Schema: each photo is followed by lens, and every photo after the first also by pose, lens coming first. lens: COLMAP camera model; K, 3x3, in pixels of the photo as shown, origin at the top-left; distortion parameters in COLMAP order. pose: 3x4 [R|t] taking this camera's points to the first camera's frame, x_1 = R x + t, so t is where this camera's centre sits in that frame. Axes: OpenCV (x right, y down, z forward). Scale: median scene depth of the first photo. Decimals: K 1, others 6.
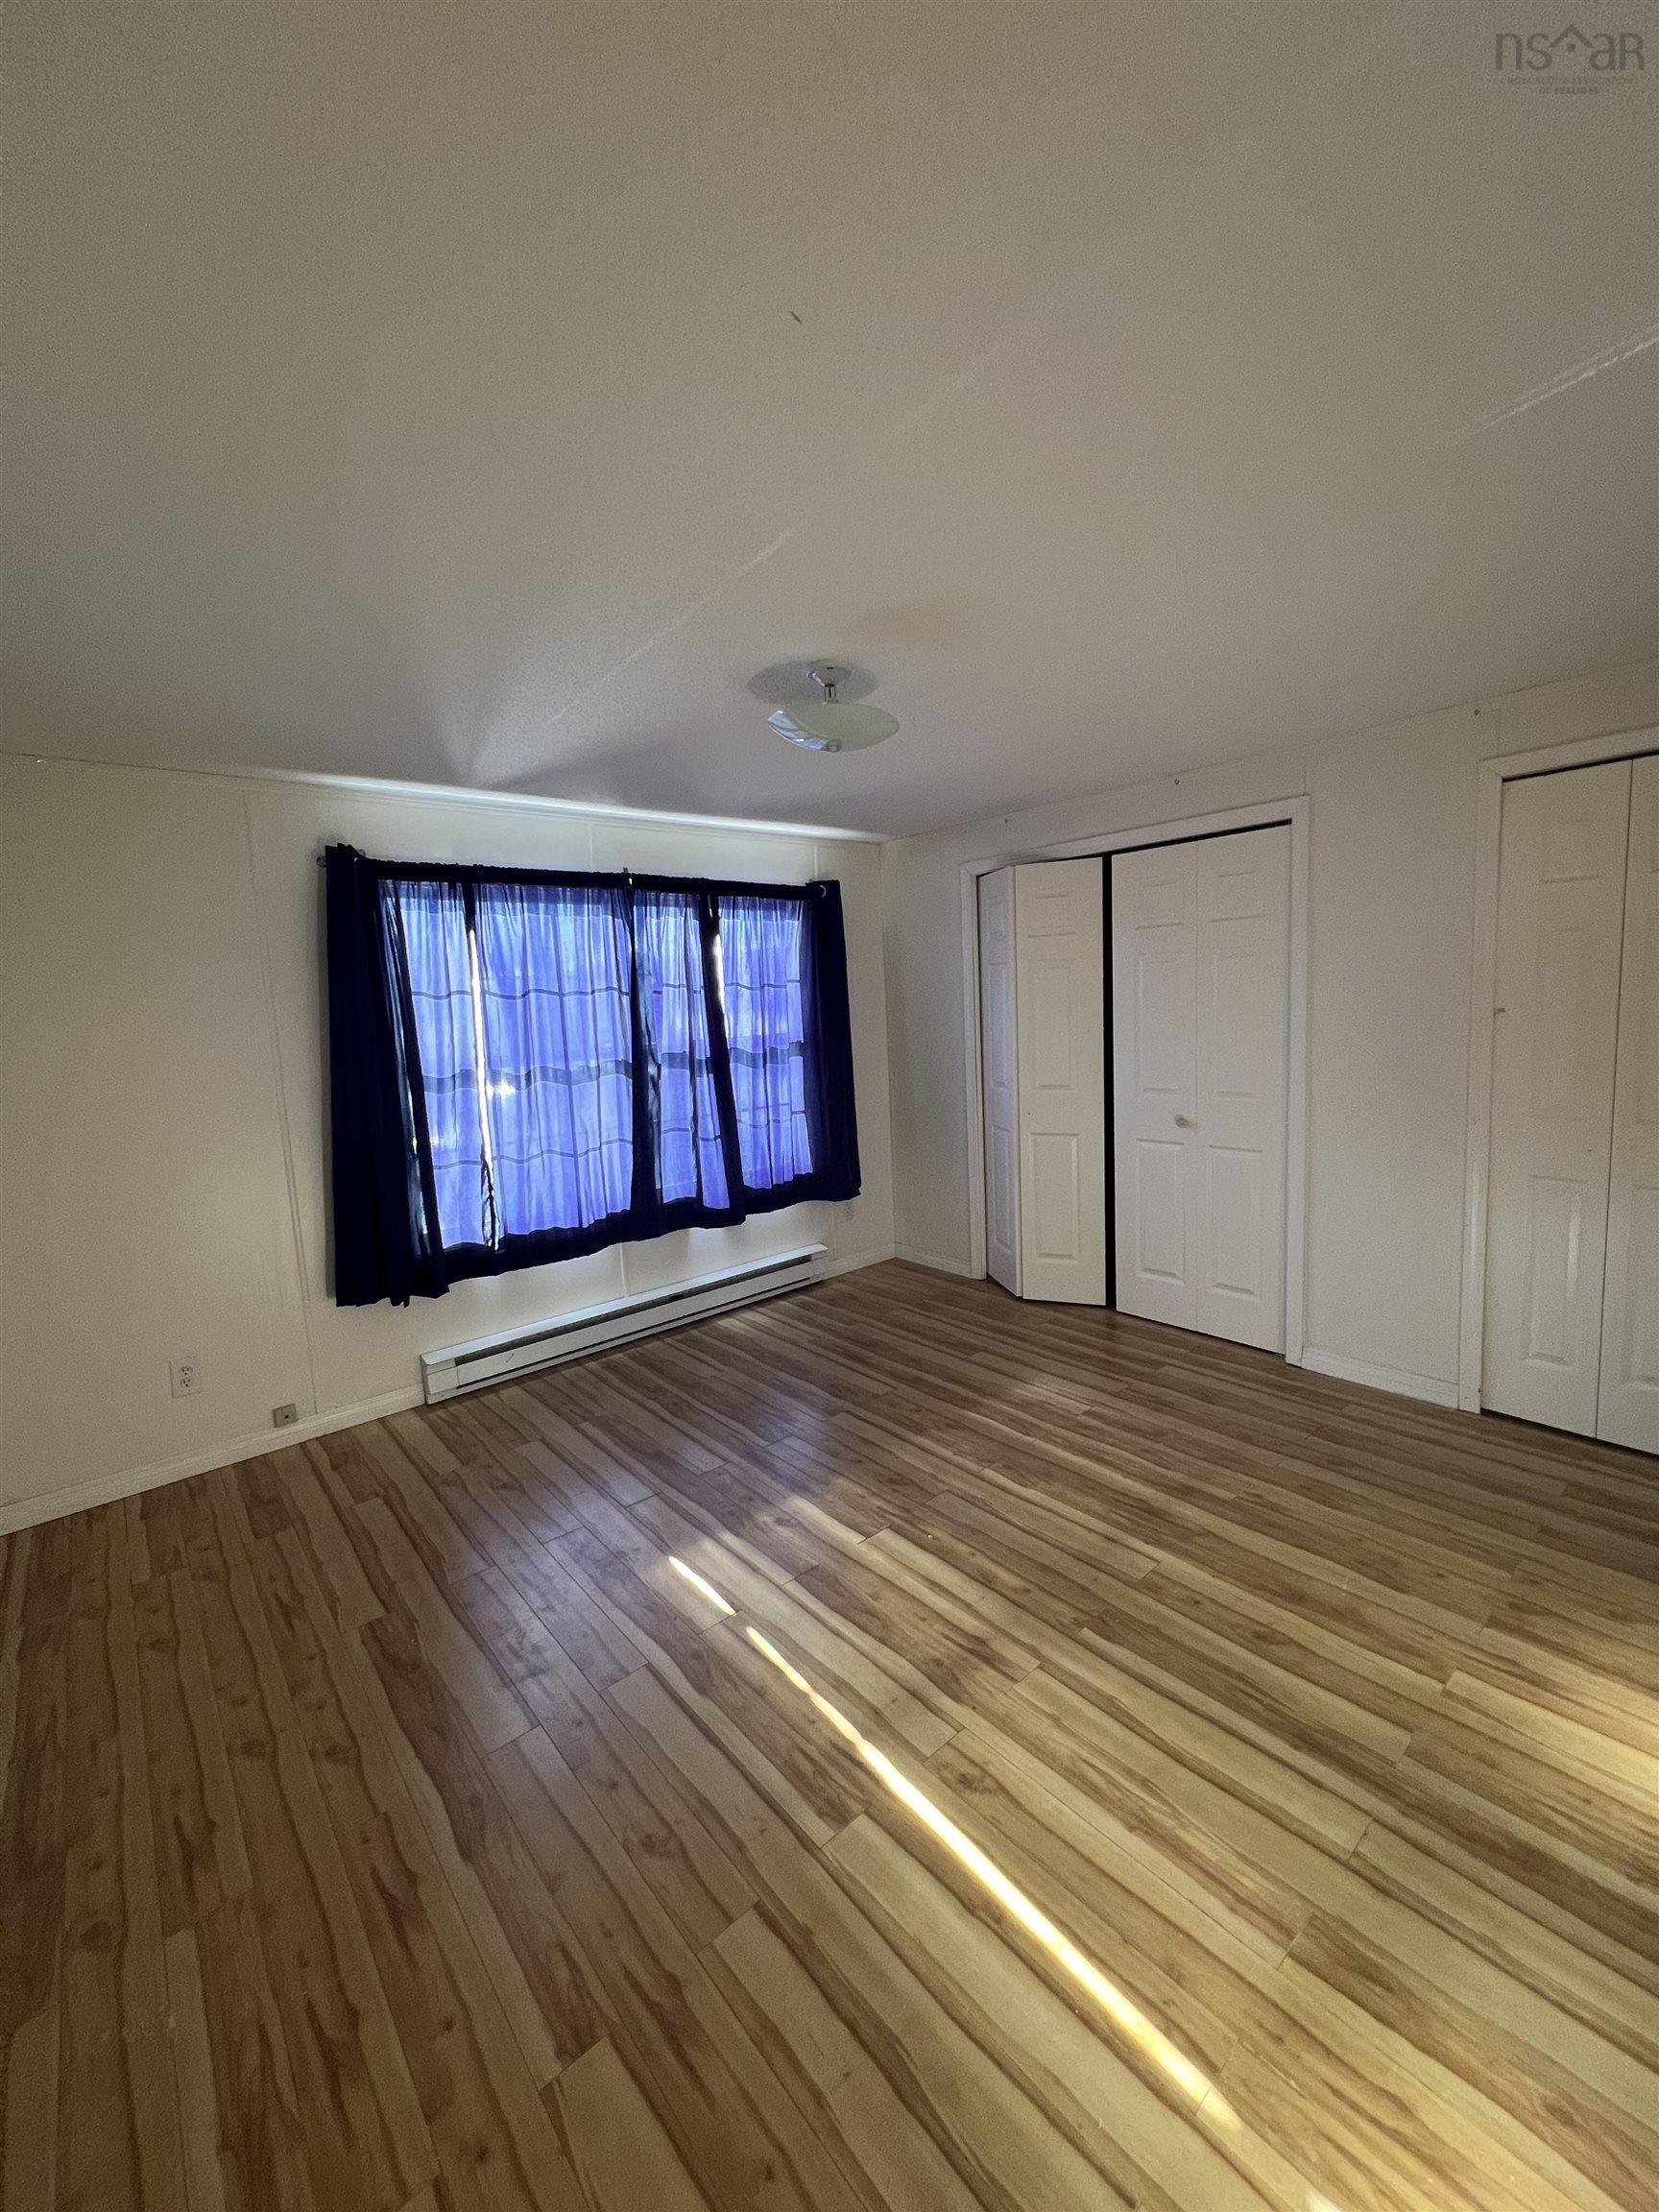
lens RADIAL K [[889.2, 0, 830.0], [0, 889.2, 1096.8], [0, 0, 1]] dist [-0.001577, 0.000893]
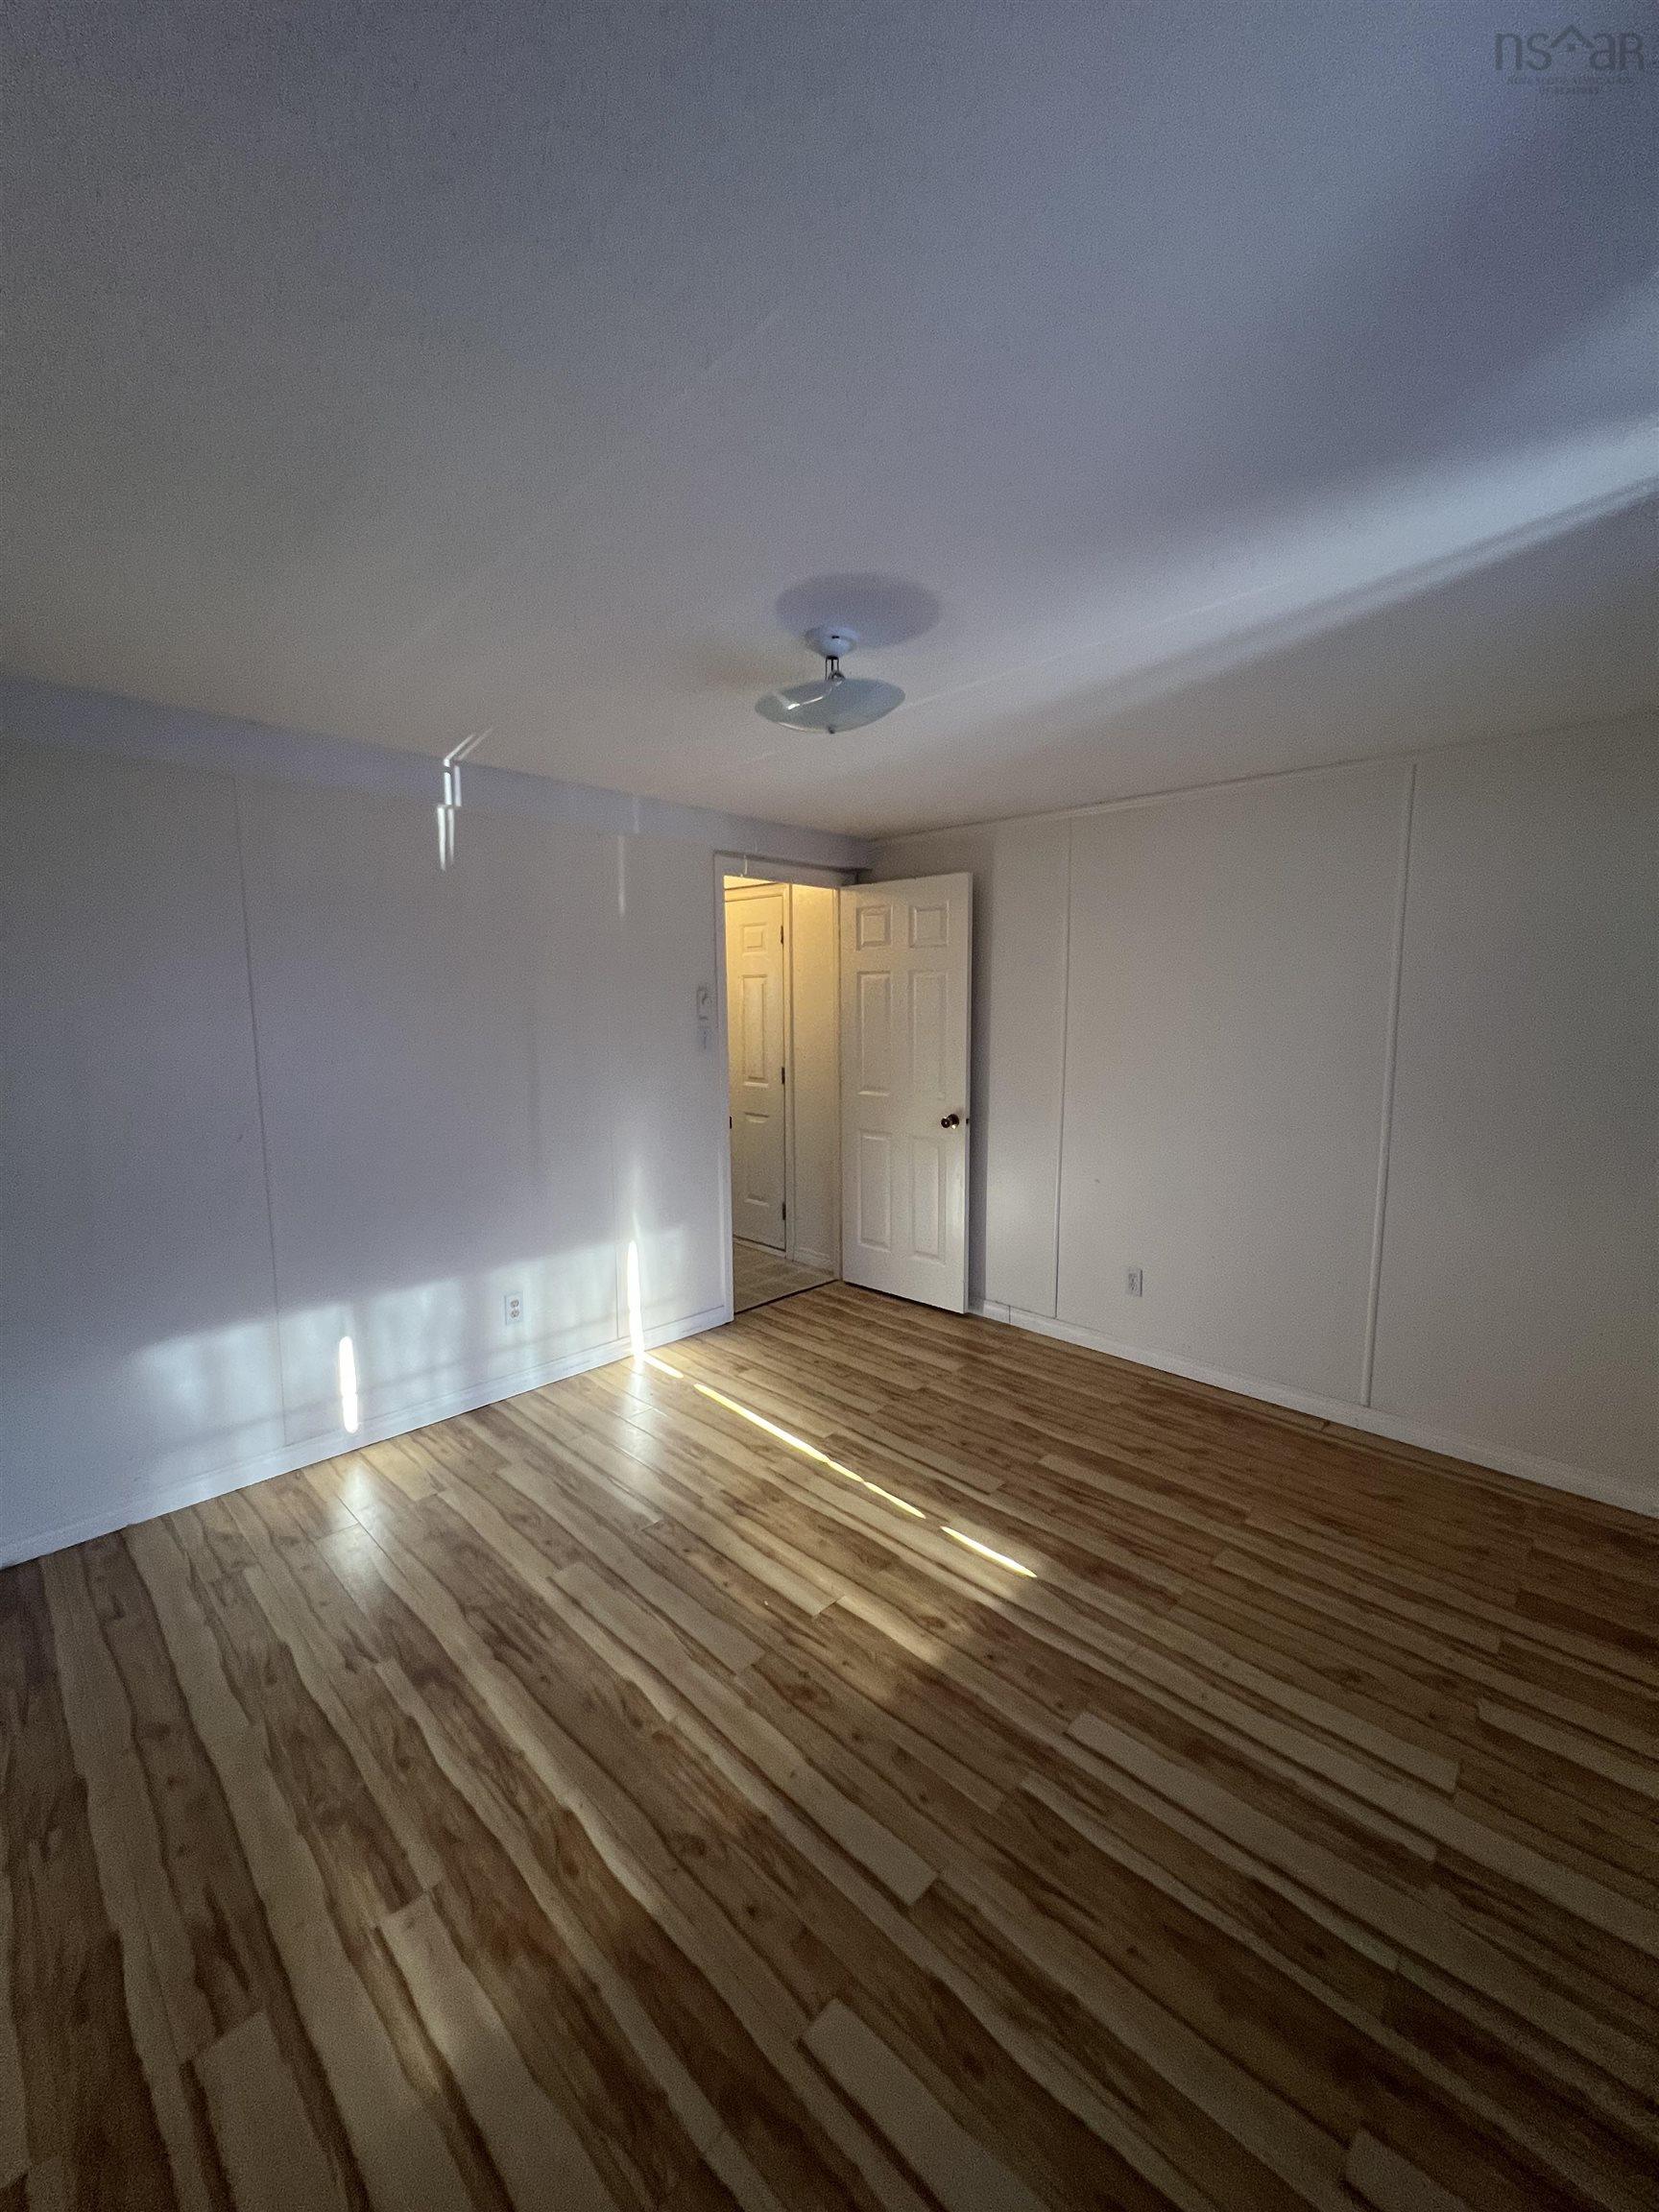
lens RADIAL K [[889.2, 0, 829.0], [0, 889.2, 1103.8], [0, 0, 1]] dist [-0.001577, 0.000893]
pose [[-0.994591, 0.059962, -0.084817, 0.101599], [0.038904, 0.972159, 0.231070, -0.233711], [0.096311, 0.226520, -0.969233, 1.905319]]
